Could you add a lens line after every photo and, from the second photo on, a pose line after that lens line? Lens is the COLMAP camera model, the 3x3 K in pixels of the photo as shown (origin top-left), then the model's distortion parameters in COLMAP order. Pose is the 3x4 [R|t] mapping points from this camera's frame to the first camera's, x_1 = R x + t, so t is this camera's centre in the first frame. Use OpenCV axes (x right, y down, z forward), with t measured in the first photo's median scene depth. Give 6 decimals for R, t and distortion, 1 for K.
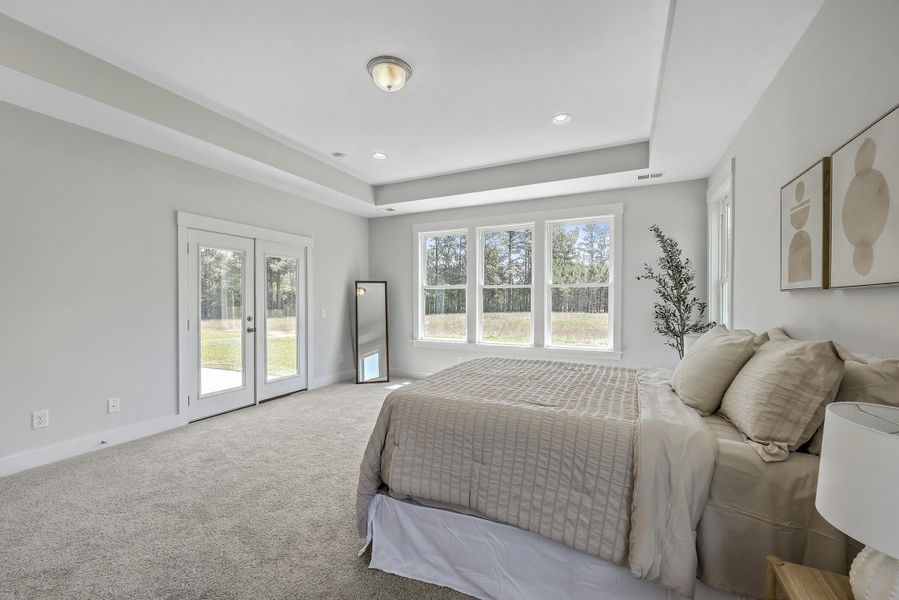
lens RADIAL K [[364.3, 0, 453.1], [0, 364.3, 298.4], [0, 0, 1]] dist [0.000348, -0.000216]
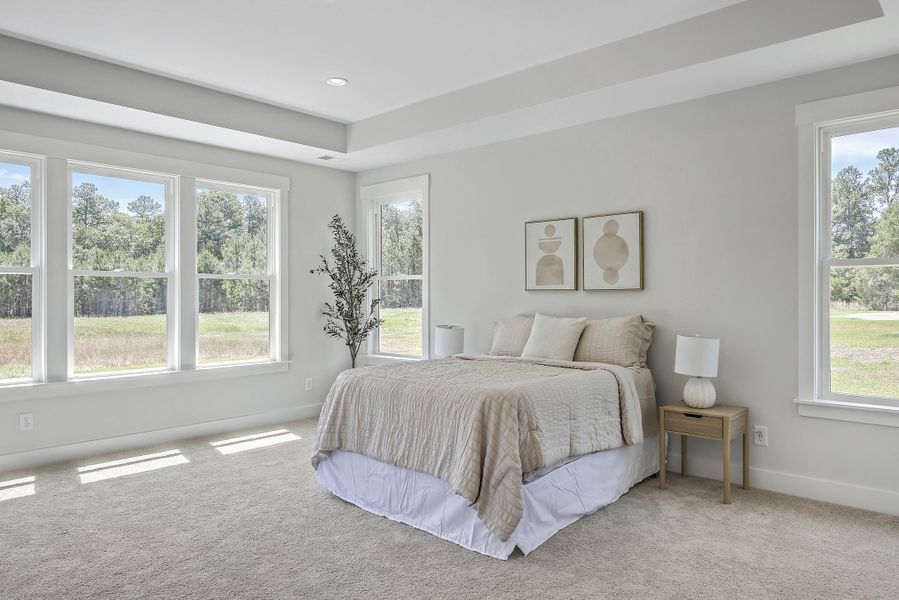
lens RADIAL K [[605.6, 0, 451.9], [0, 605.6, 293.2], [0, 0, 1]] dist [0.003136, 0.000757]
pose [[0.283510, 0.000397, 0.958969, -0.797016], [-0.001713, 0.999999, 0.000092, -0.004372], [-0.958968, -0.001669, 0.283510, 0.289562]]
